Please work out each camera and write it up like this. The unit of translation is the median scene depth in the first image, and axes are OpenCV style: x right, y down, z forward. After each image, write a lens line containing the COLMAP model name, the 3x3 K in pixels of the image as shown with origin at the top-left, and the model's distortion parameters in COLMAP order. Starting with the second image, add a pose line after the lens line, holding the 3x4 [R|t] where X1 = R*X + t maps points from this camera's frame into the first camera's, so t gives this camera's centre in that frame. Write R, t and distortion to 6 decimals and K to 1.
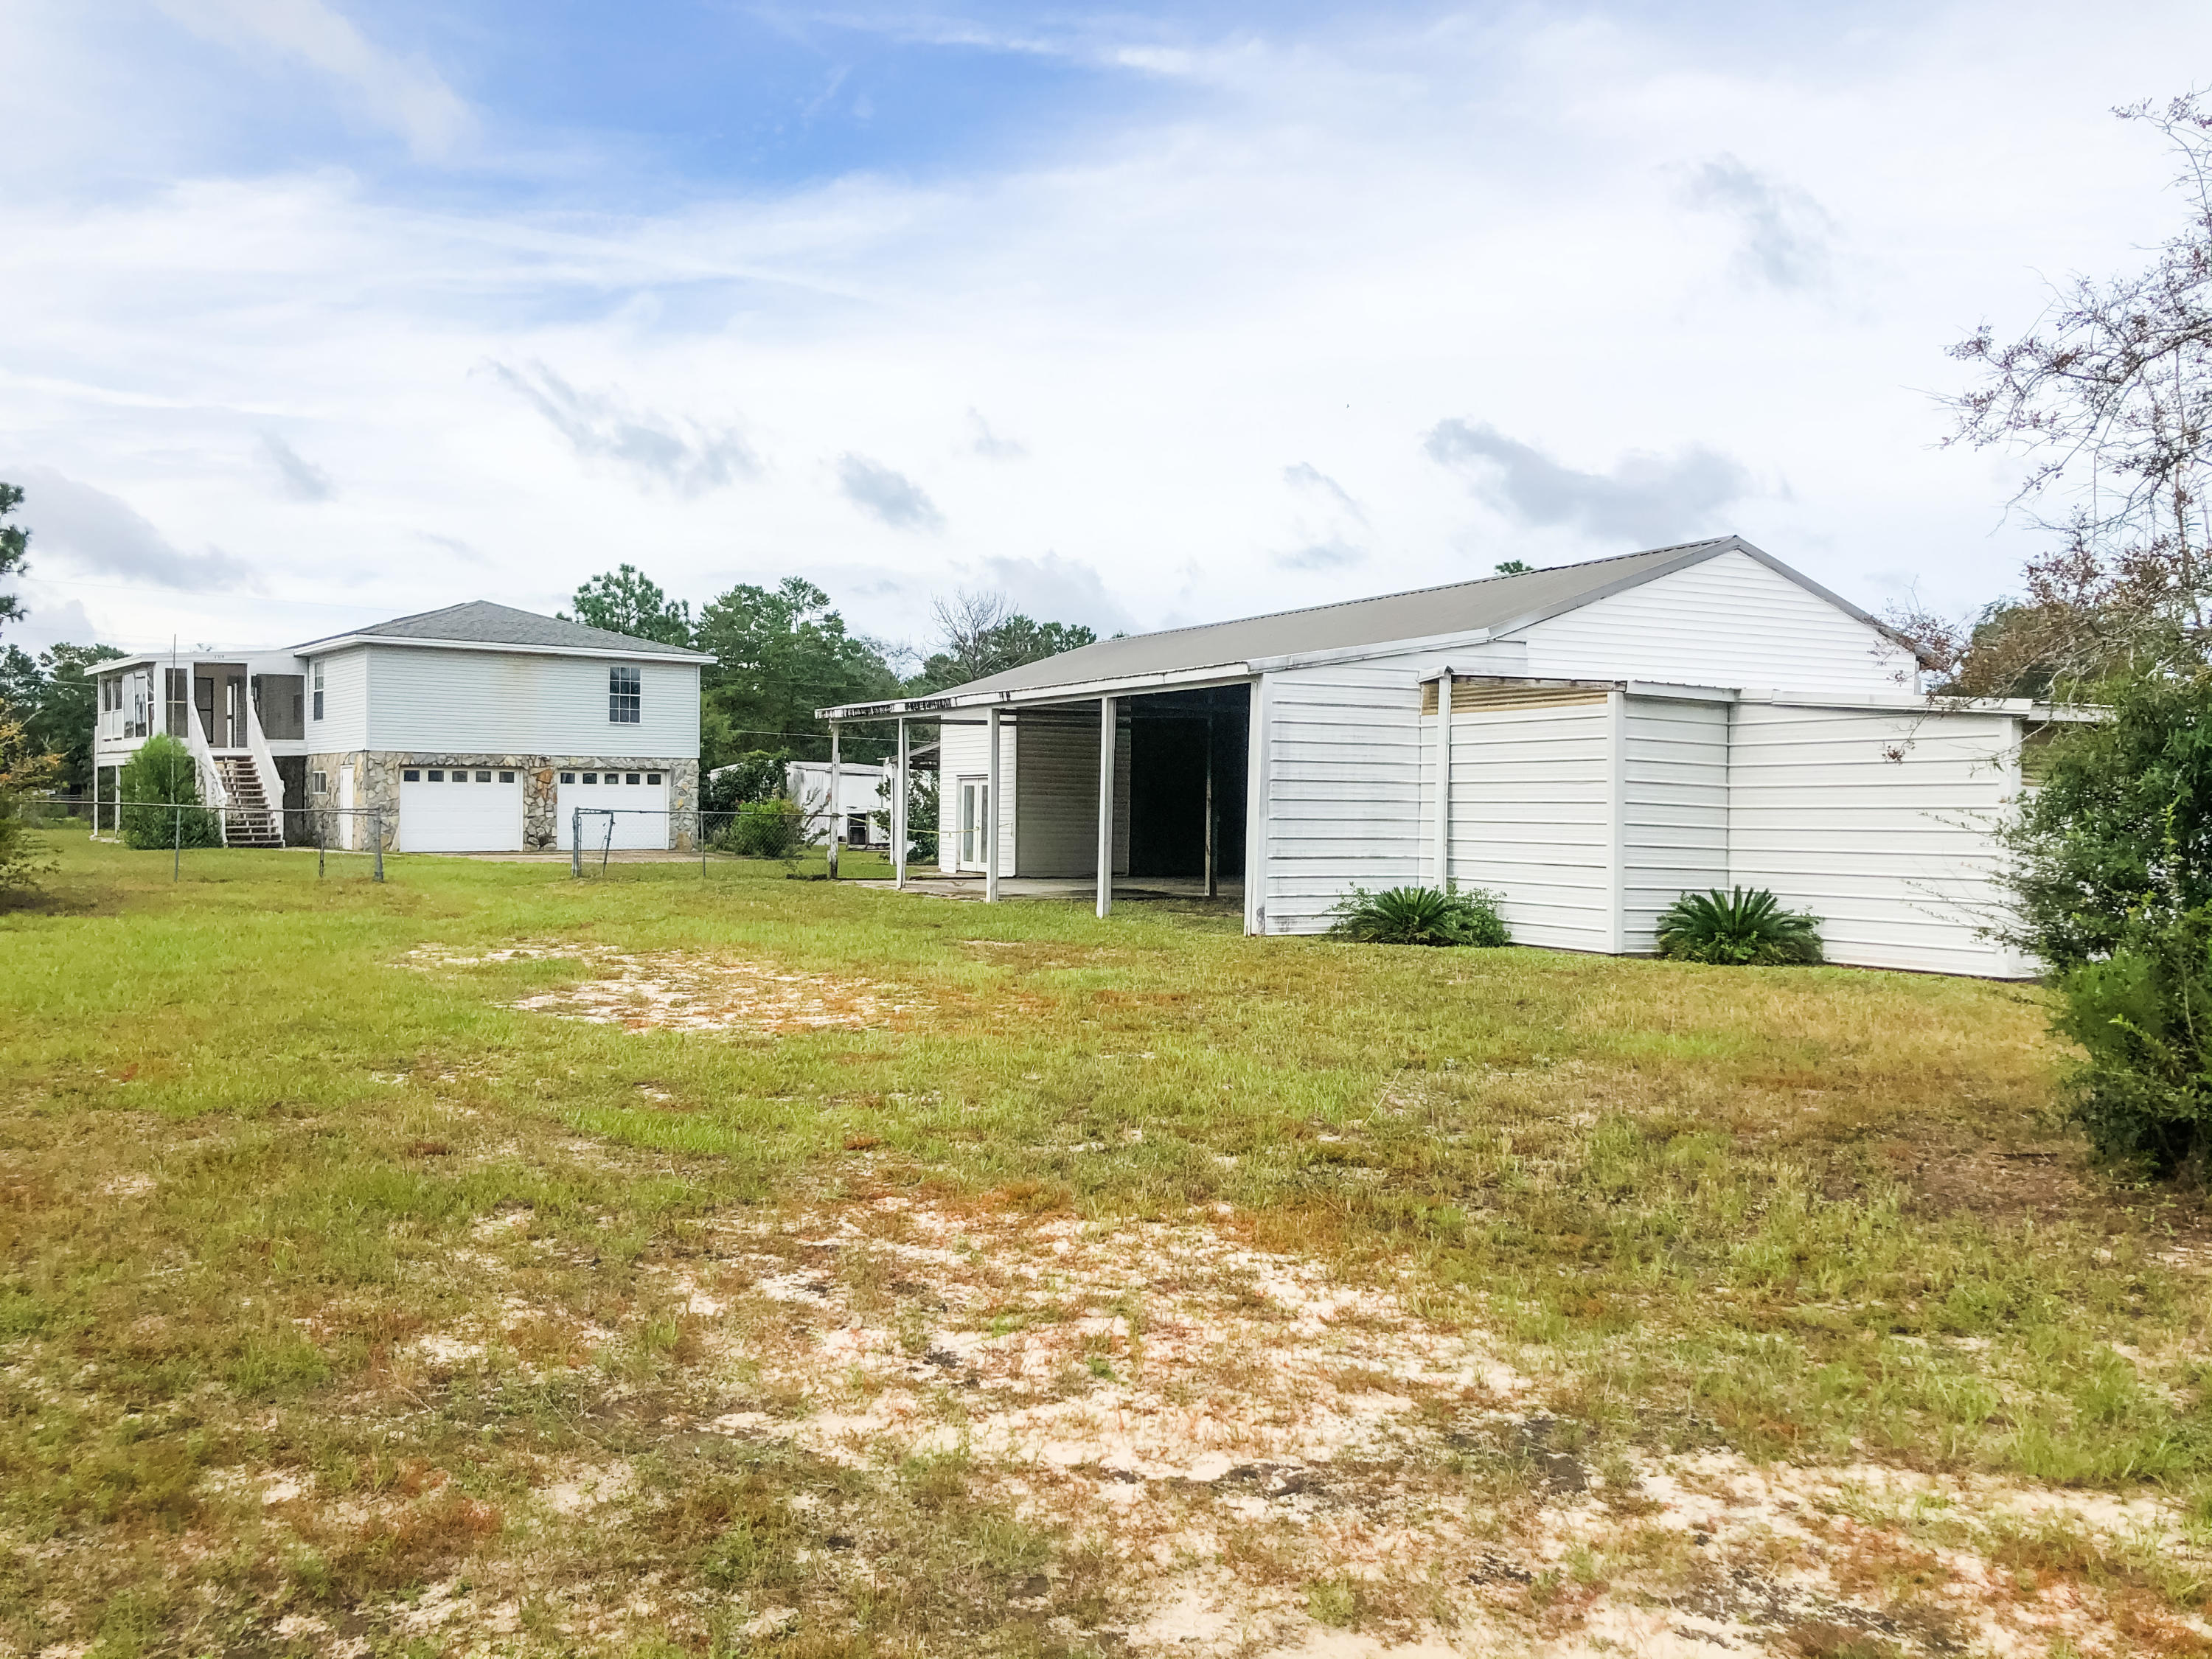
lens RADIAL K [[1827.4, 0, 1106.0], [0, 1827.4, 829.5], [0, 0, 1]] dist [0.061773, 0.003654]
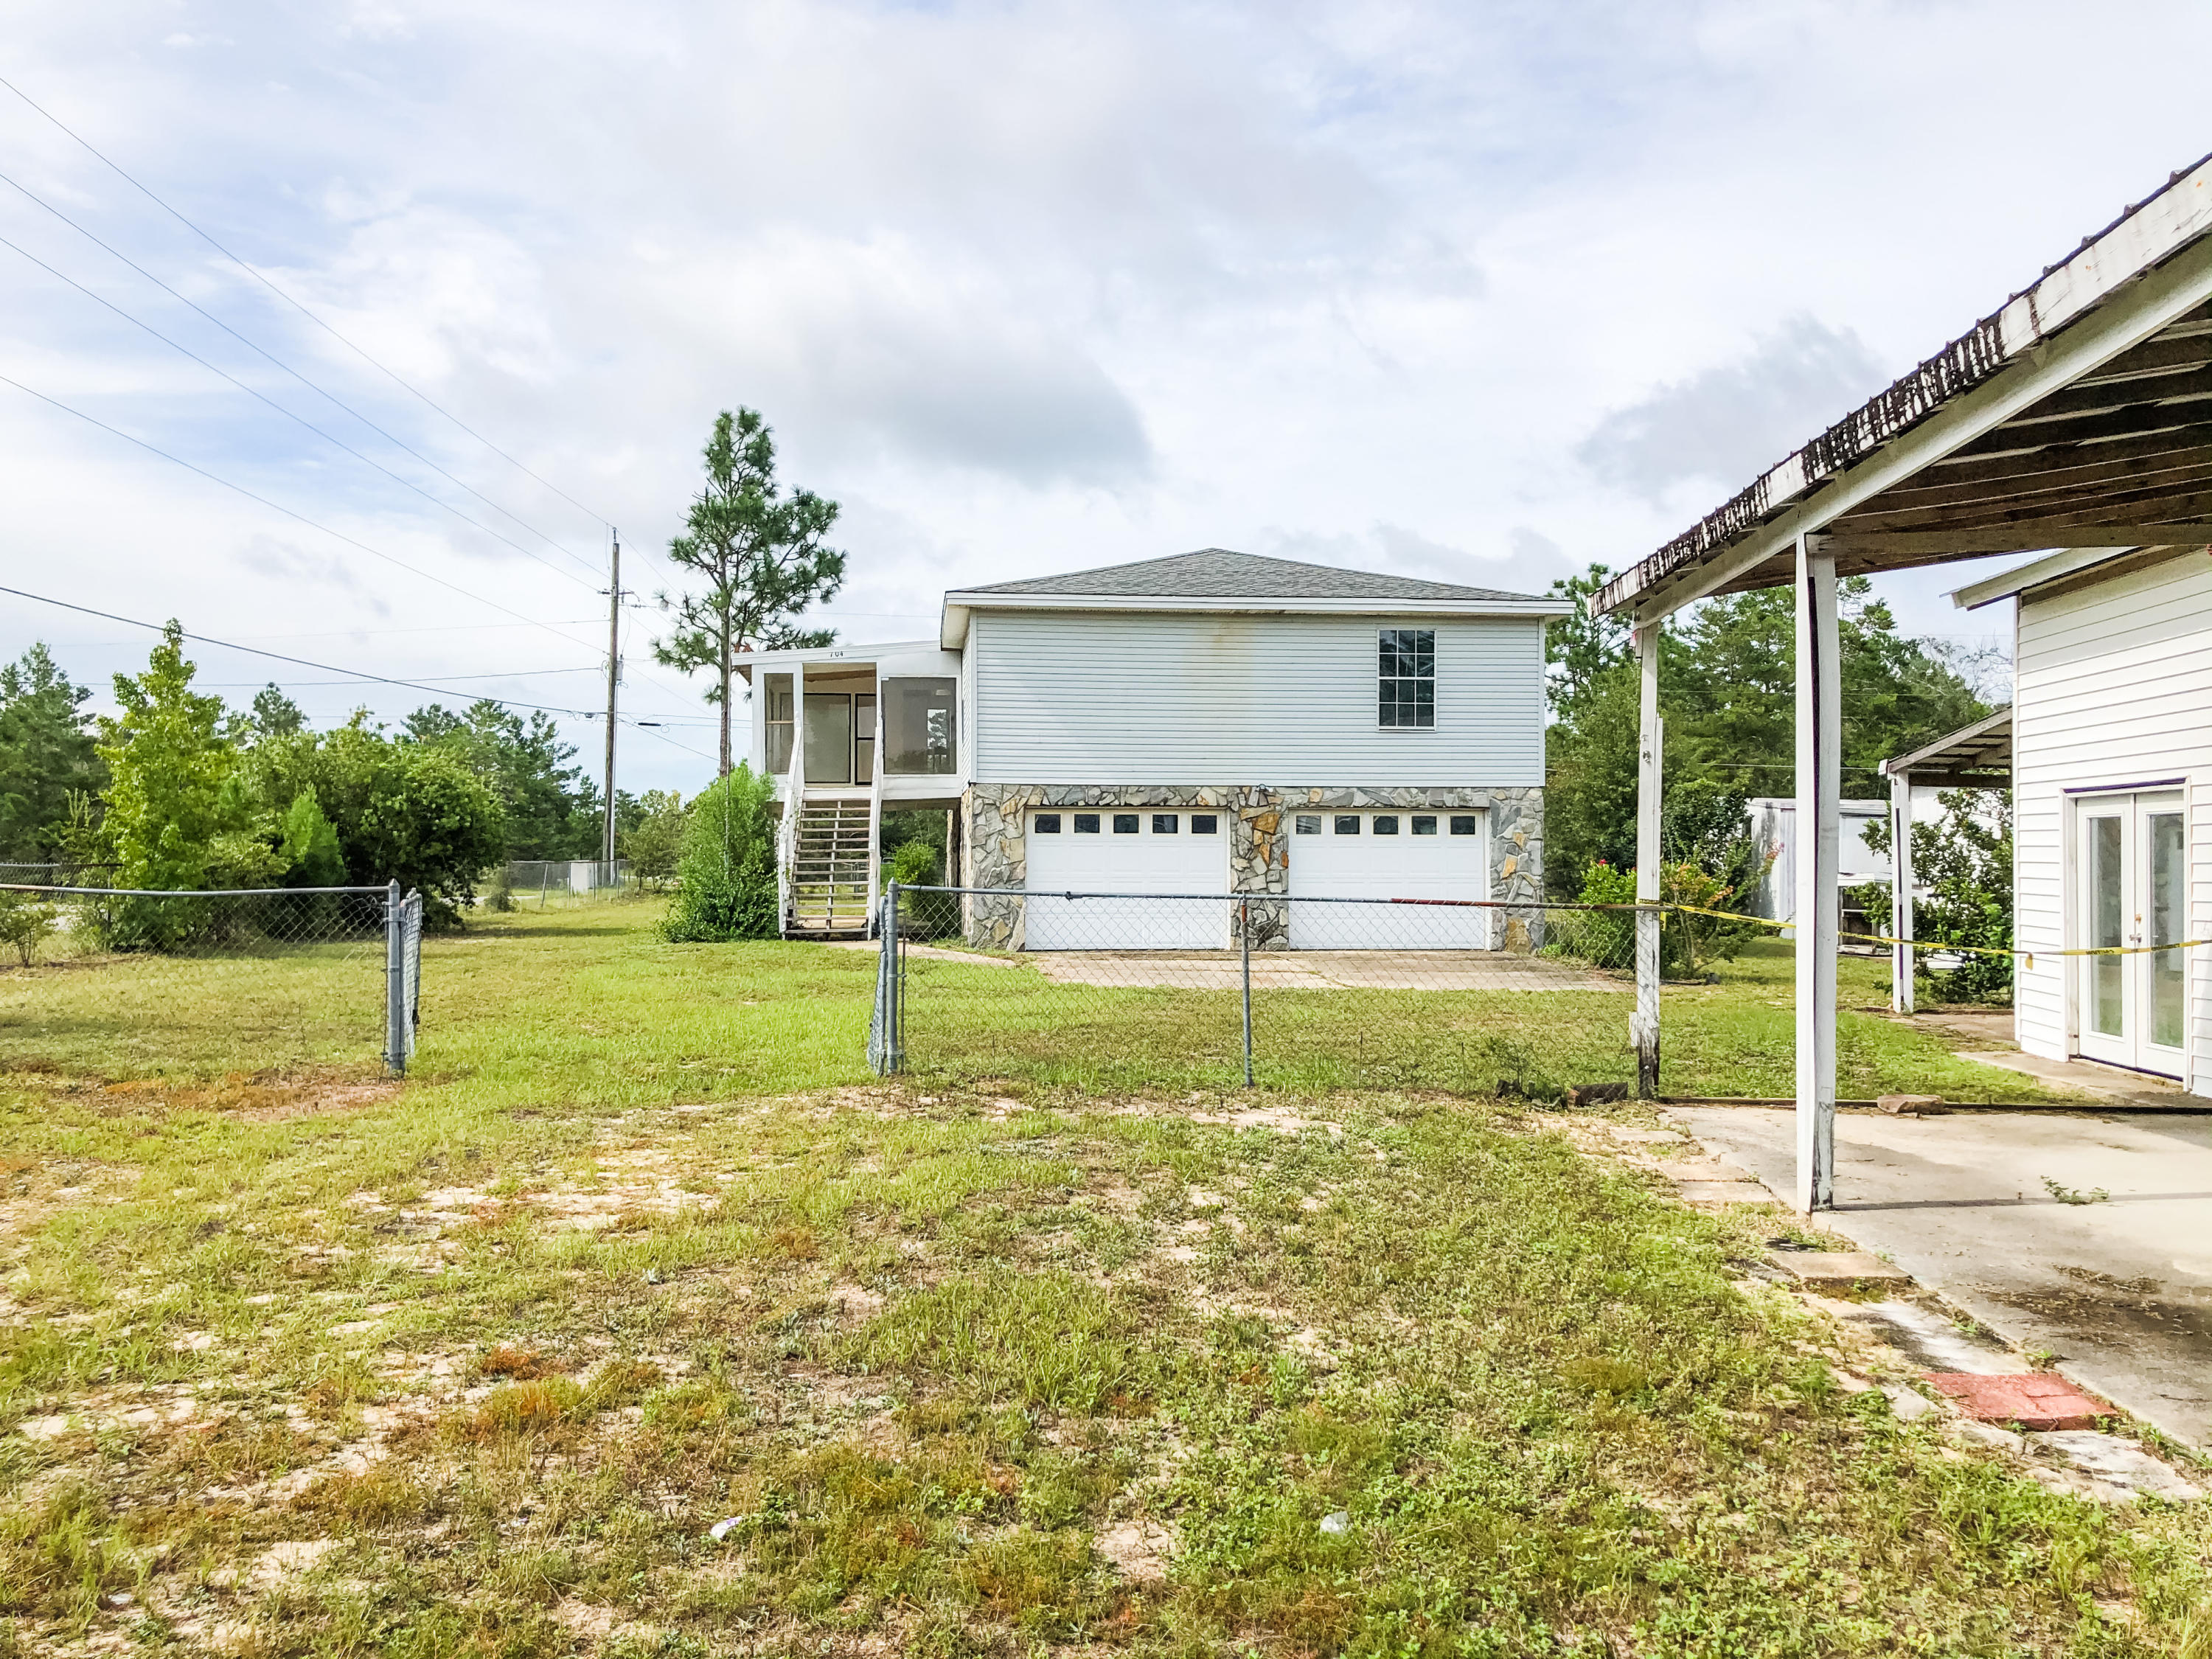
lens RADIAL K [[1823.9, 0, 1106.0], [0, 1823.9, 829.5], [0, 0, 1]] dist [0.087383, -0.192328]
pose [[0.845128, -0.013865, -0.534384, -0.046251], [-0.003506, 0.999498, -0.031479, -0.009688], [0.534553, 0.028477, 0.844655, 0.579158]]
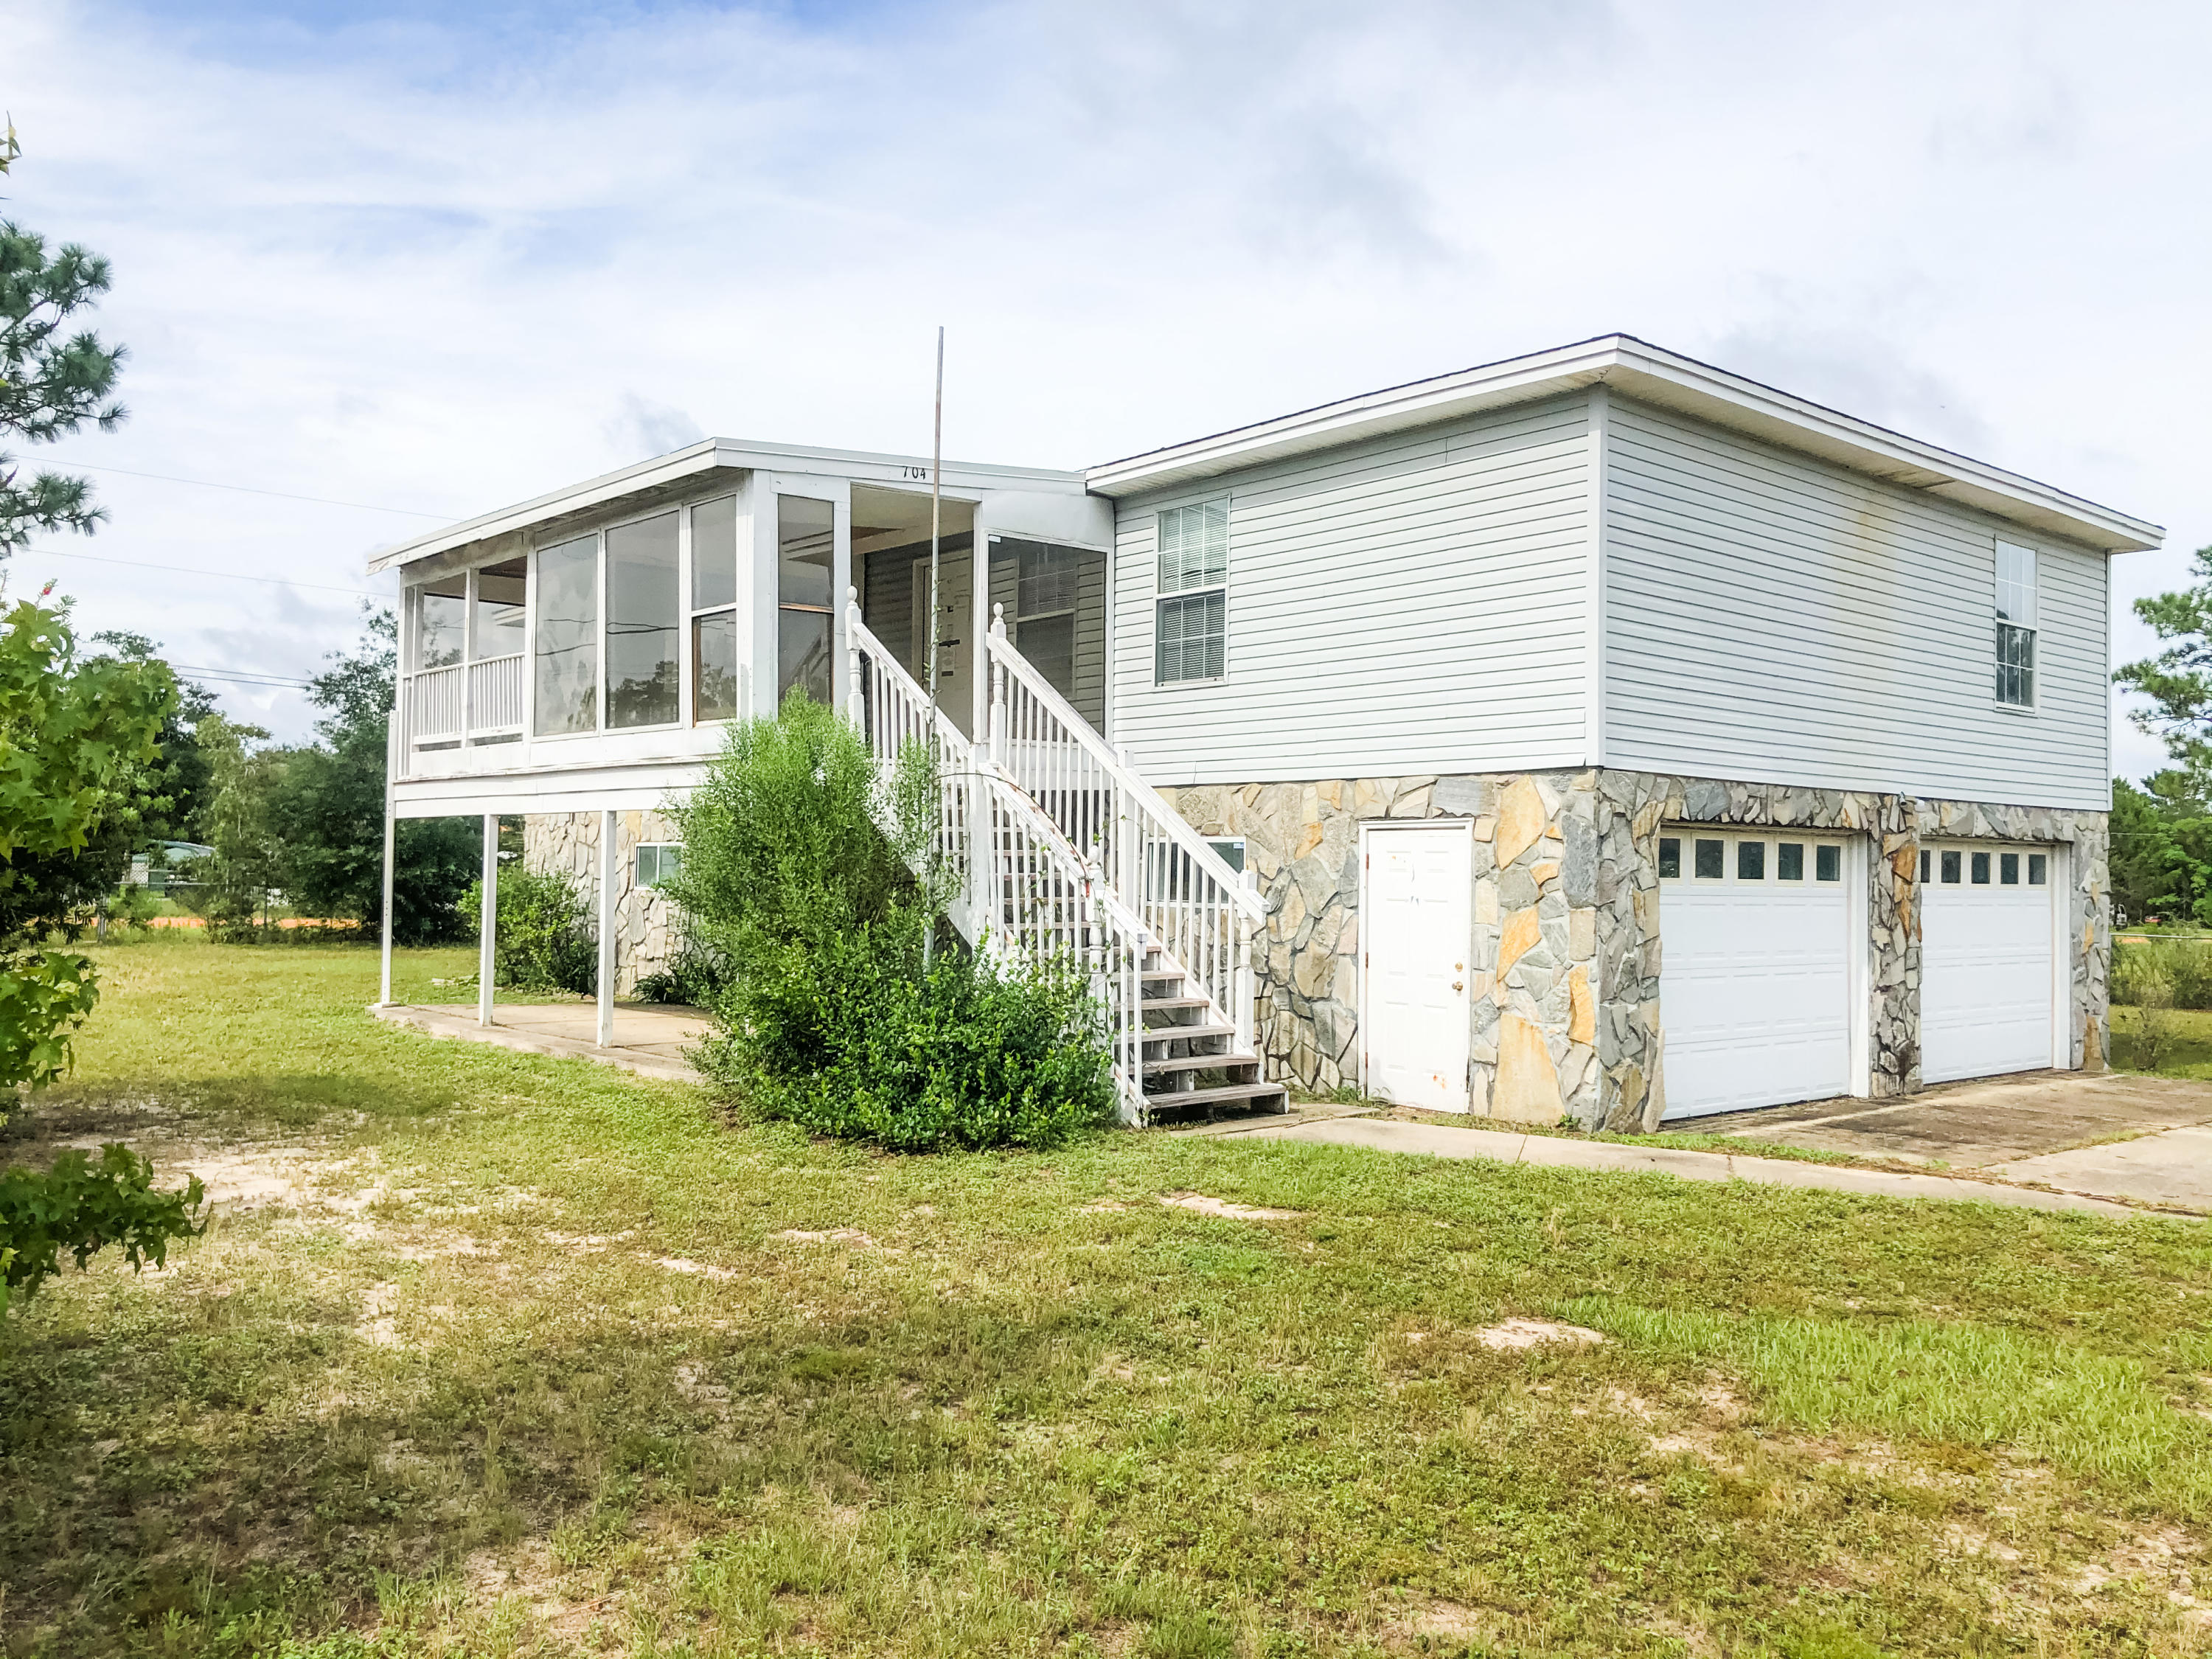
lens RADIAL K [[1823.9, 0, 1106.0], [0, 1823.9, 829.5], [0, 0, 1]] dist [0.087383, -0.192328]
pose [[0.998527, 0.008623, 0.053565, -0.554079], [-0.006637, 0.999288, -0.037131, -0.025635], [-0.053847, 0.036721, 0.997874, 0.821337]]
